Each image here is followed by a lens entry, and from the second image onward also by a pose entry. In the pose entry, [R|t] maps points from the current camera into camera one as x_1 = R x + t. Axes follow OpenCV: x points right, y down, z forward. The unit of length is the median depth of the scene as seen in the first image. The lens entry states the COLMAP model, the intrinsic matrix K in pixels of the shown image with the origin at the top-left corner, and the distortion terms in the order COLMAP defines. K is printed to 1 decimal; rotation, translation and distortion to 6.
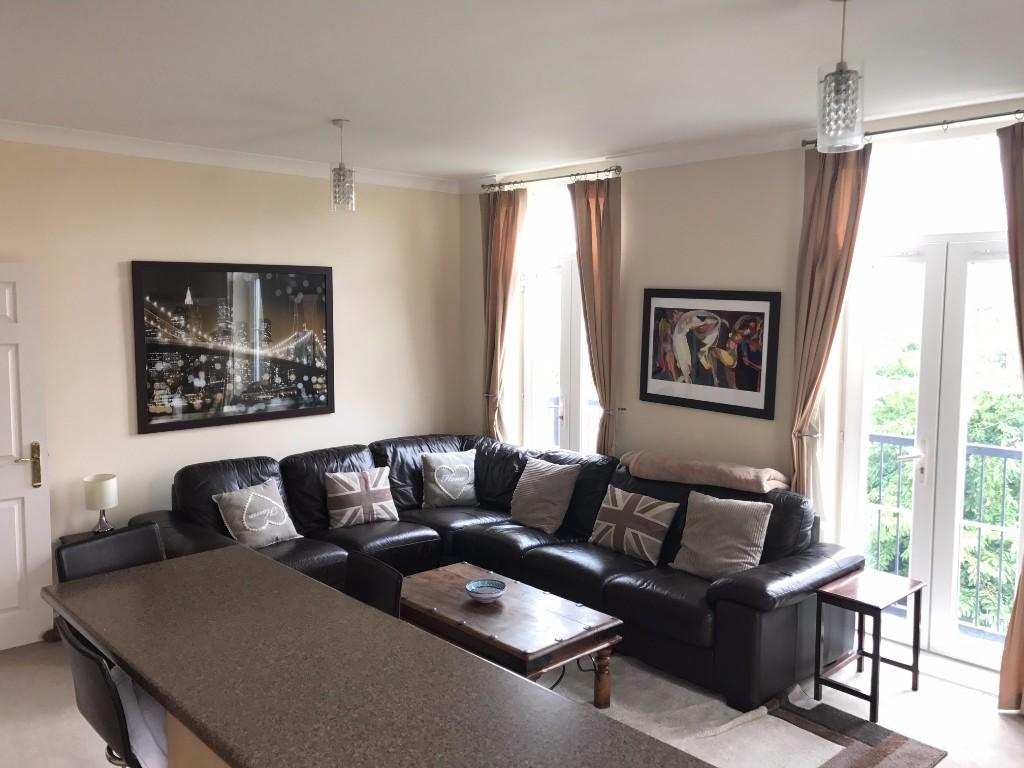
lens RADIAL K [[843.8, 0, 515.4], [0, 843.8, 381.1], [0, 0, 1]] dist [0.043274, -0.031112]
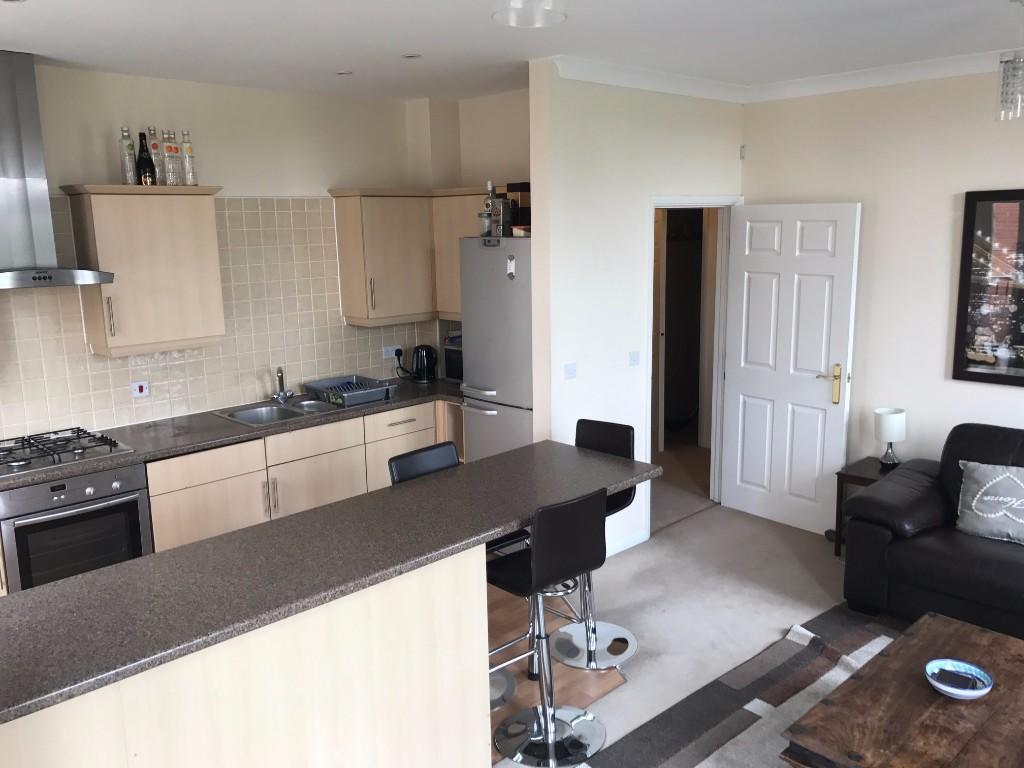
lens RADIAL K [[843.8, 0, 515.1], [0, 843.8, 376.9], [0, 0, 1]] dist [0.043274, -0.031112]
pose [[0.011106, 0.175261, -0.984459, 0.474178], [-0.083534, 0.981241, 0.173745, -0.062446], [0.996443, 0.080306, 0.025538, 0.490072]]
